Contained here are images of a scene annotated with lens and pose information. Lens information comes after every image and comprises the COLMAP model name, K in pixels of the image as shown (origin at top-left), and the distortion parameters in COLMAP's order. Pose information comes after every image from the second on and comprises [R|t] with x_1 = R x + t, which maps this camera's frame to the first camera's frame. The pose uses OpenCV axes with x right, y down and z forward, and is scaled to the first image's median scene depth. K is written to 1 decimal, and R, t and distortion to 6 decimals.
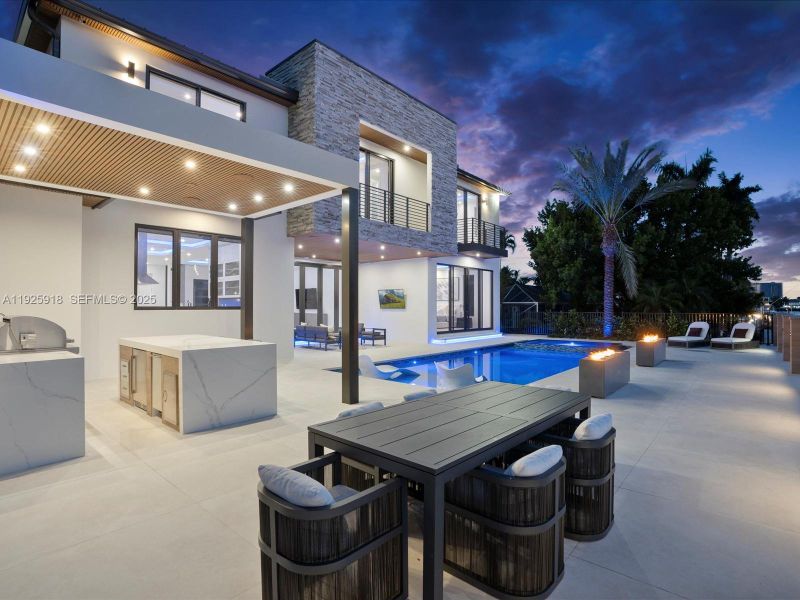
lens RADIAL K [[420.1, 0, 405.0], [0, 420.1, 296.0], [0, 0, 1]] dist [-0.009182, 0.001019]
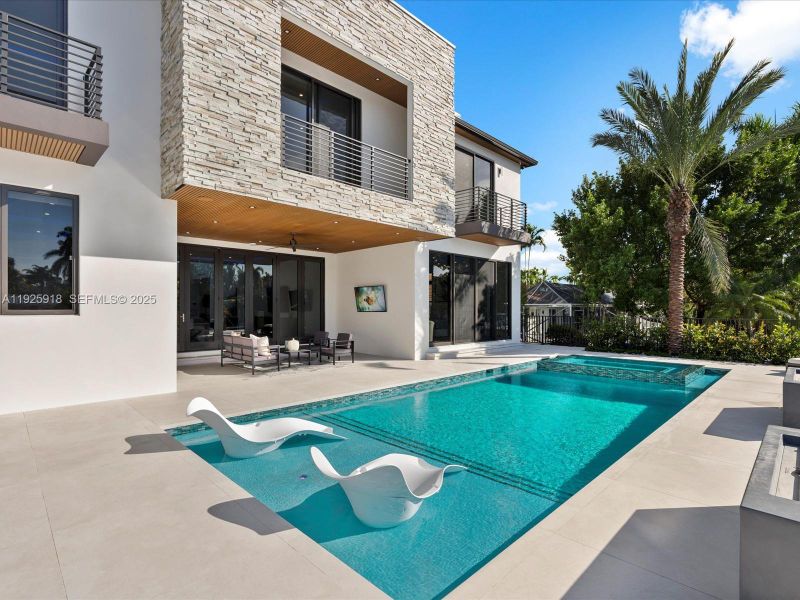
lens RADIAL K [[420.1, 0, 400.7], [0, 420.1, 303.0], [0, 0, 1]] dist [-0.009182, 0.001019]
pose [[0.997003, 0.000218, -0.077361, 0.126913], [0.000627, 0.999940, 0.010892, 0.008349], [0.077359, -0.010908, 0.996944, 0.419705]]
